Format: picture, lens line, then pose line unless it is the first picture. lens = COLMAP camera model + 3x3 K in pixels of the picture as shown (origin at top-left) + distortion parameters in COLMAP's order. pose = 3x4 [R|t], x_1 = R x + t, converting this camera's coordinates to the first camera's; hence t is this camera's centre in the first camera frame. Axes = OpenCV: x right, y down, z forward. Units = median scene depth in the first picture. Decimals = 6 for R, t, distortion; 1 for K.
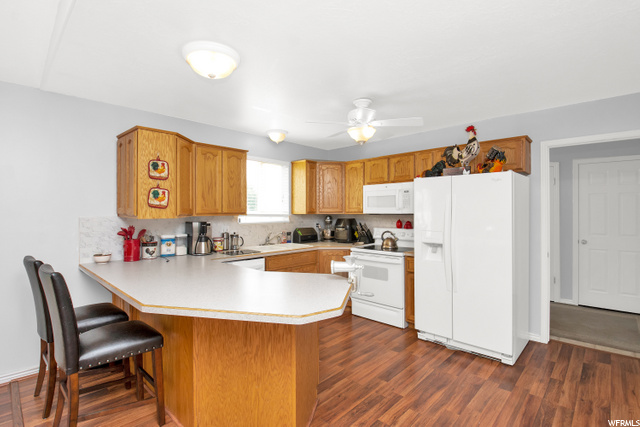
lens RADIAL K [[306.3, 0, 318.1], [0, 306.3, 212.5], [0, 0, 1]] dist [0.006934, -0.000658]
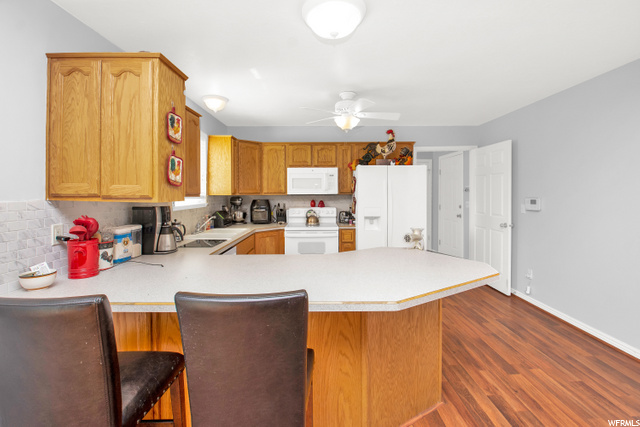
lens RADIAL K [[287.8, 0, 316.9], [0, 287.8, 193.1], [0, 0, 1]] dist [0.016803, 0.000381]
pose [[0.726884, -0.001642, 0.686759, -0.583449], [0.006027, 0.999974, -0.003988, 0.004820], [-0.686734, 0.007038, 0.726875, 0.265404]]
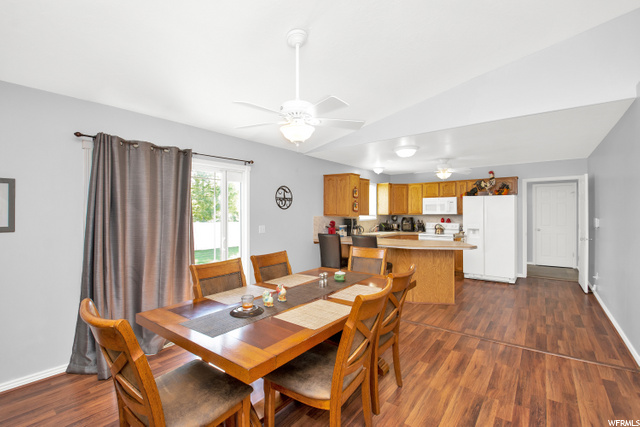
lens RADIAL K [[287.8, 0, 318.4], [0, 287.8, 212.3], [0, 0, 1]] dist [0.016803, 0.000381]
pose [[0.995018, -0.001305, 0.099688, -0.774363], [0.001650, 0.999993, -0.003380, -0.003684], [-0.099683, 0.003528, 0.995013, -0.738265]]
